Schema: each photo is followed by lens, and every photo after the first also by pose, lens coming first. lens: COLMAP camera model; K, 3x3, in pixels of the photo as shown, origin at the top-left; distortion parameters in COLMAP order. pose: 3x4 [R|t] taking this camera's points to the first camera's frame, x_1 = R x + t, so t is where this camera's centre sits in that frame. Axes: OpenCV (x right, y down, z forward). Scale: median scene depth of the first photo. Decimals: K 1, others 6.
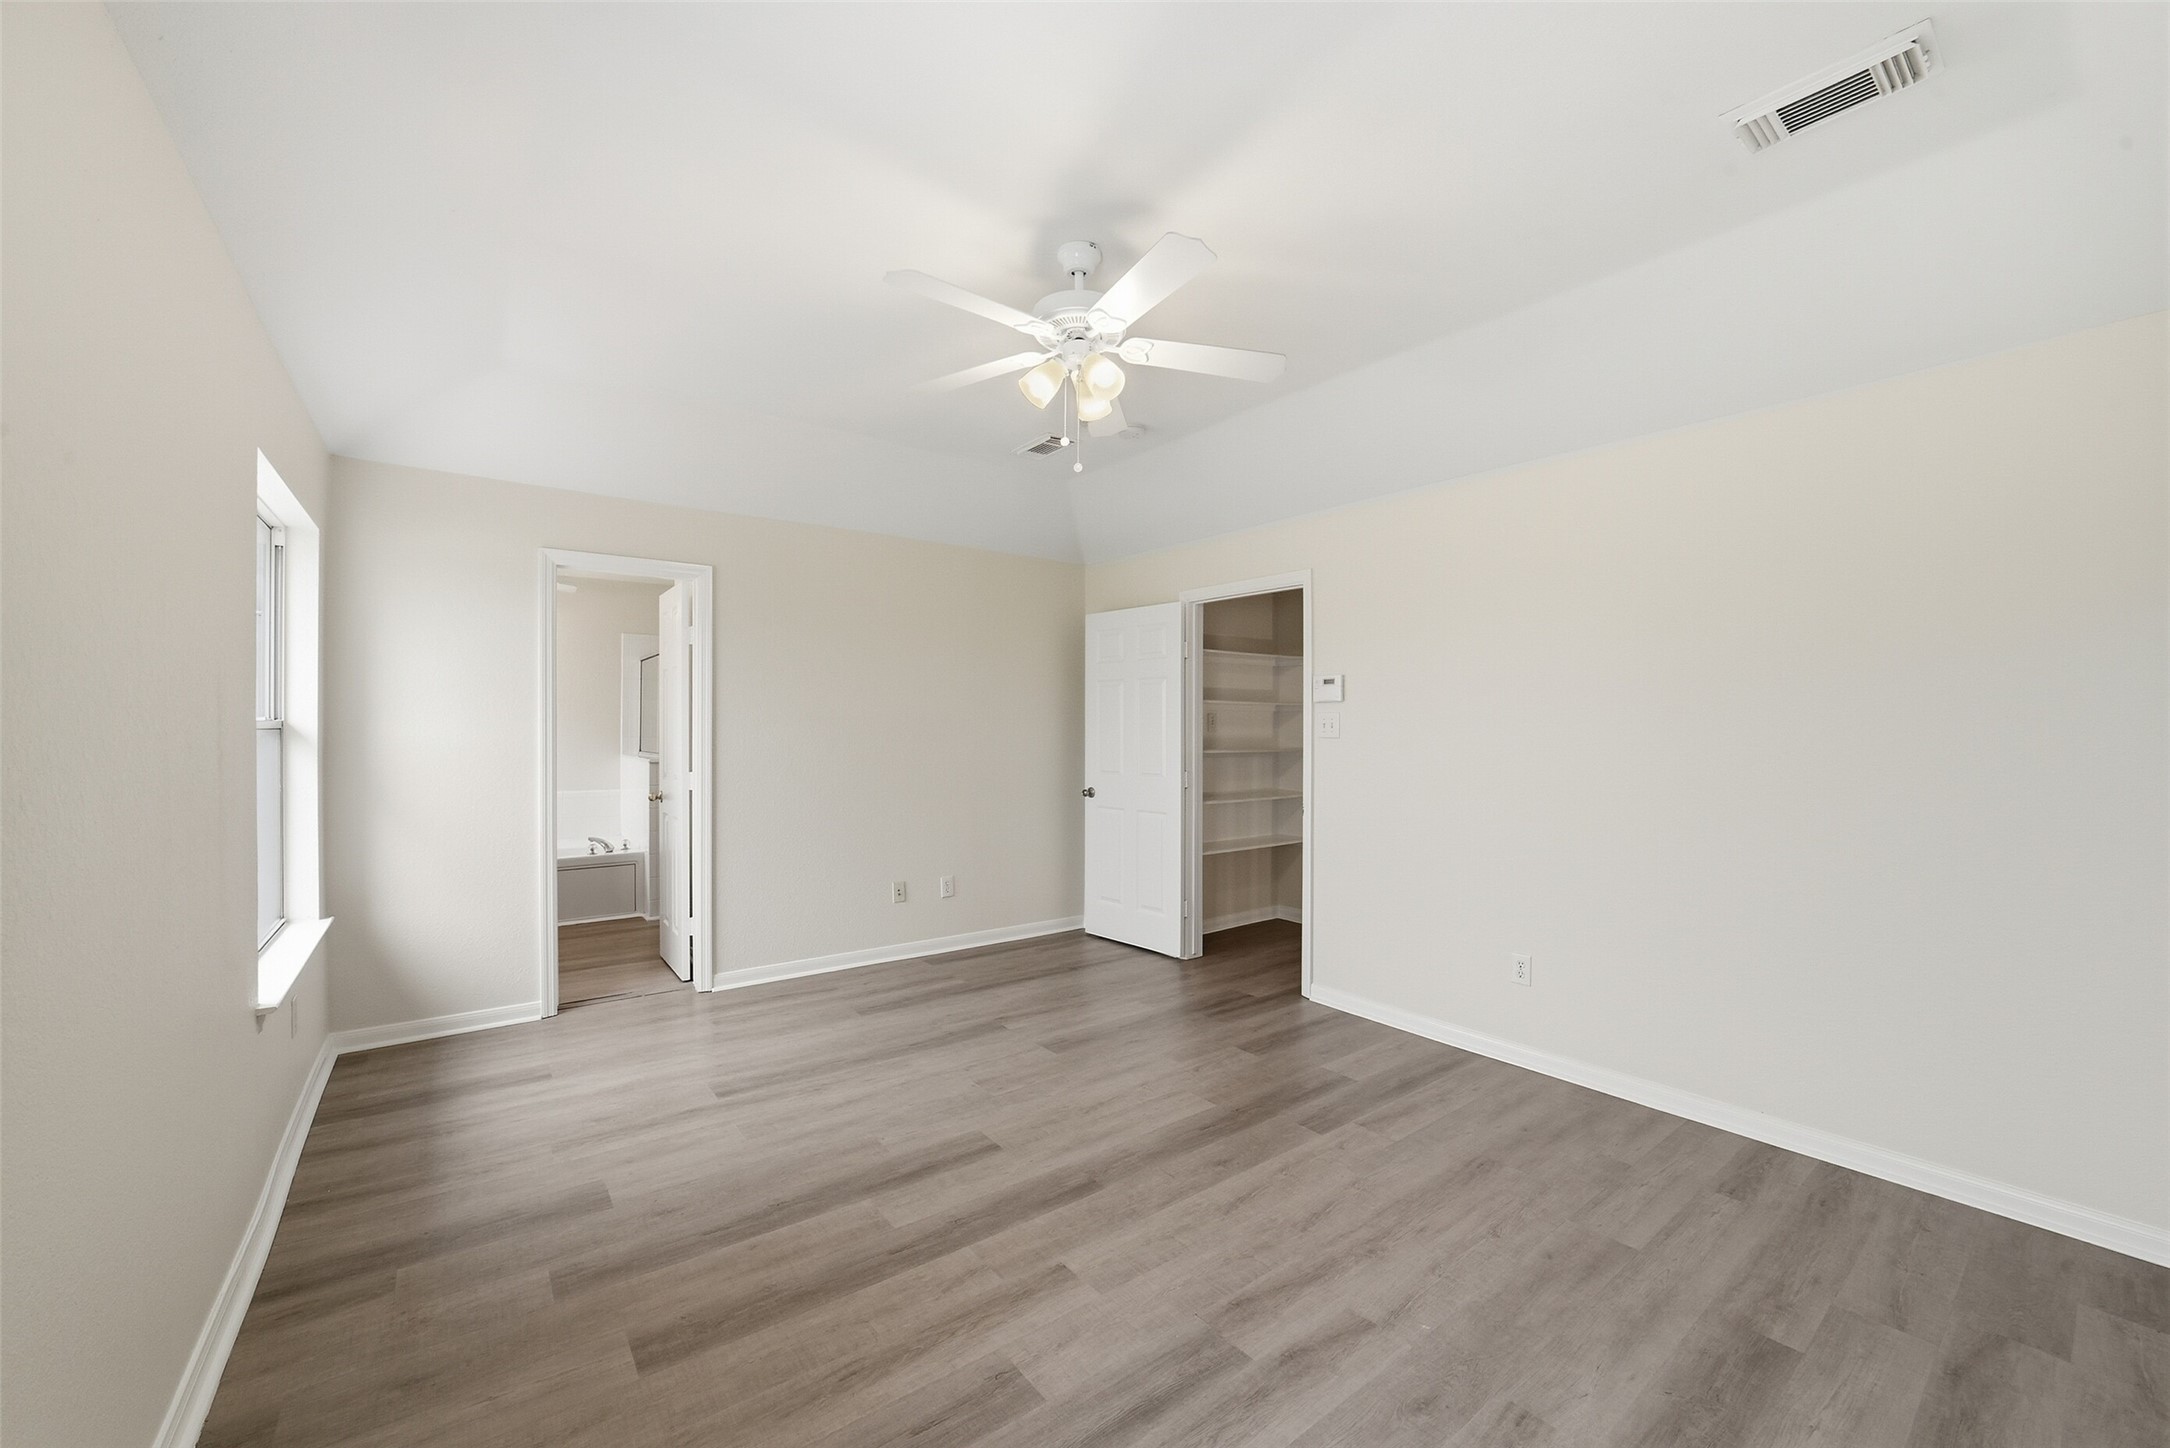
lens RADIAL K [[852.8, 0, 1096.5], [0, 852.8, 717.4], [0, 0, 1]] dist [-0.040535, 0.009409]
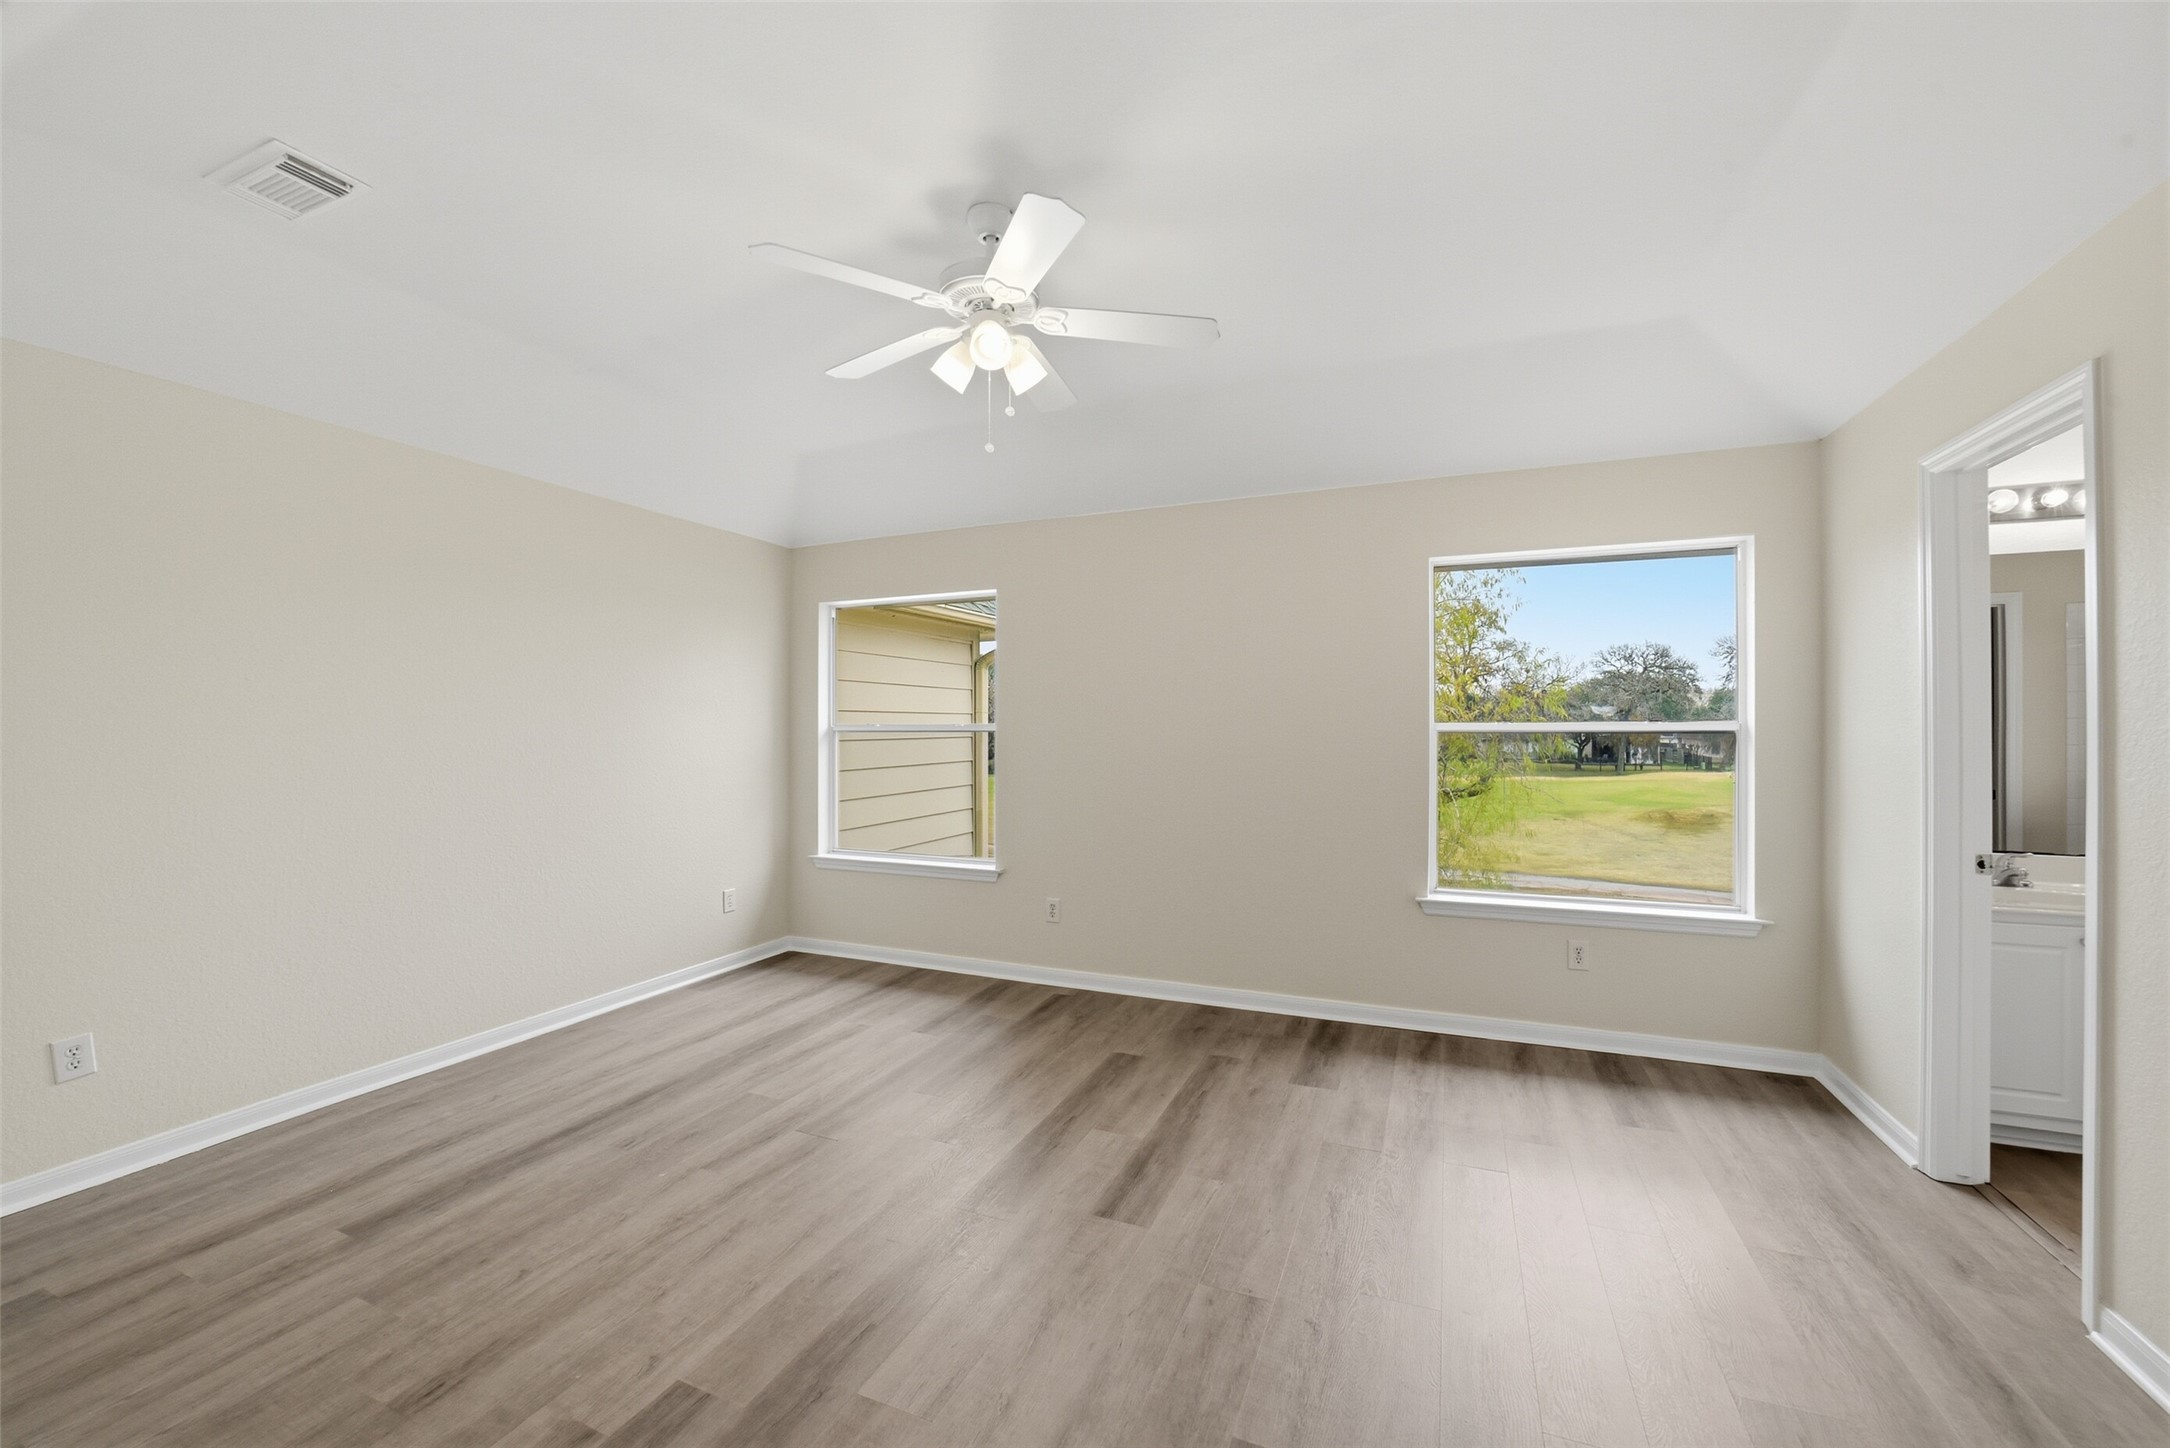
lens RADIAL K [[852.8, 0, 1096.5], [0, 852.8, 717.4], [0, 0, 1]] dist [-0.040535, 0.009409]
pose [[-0.872588, -0.007137, -0.488406, 0.361286], [0.004414, 0.999737, -0.022496, 0.025261], [0.488438, -0.021786, -0.872327, 2.045019]]
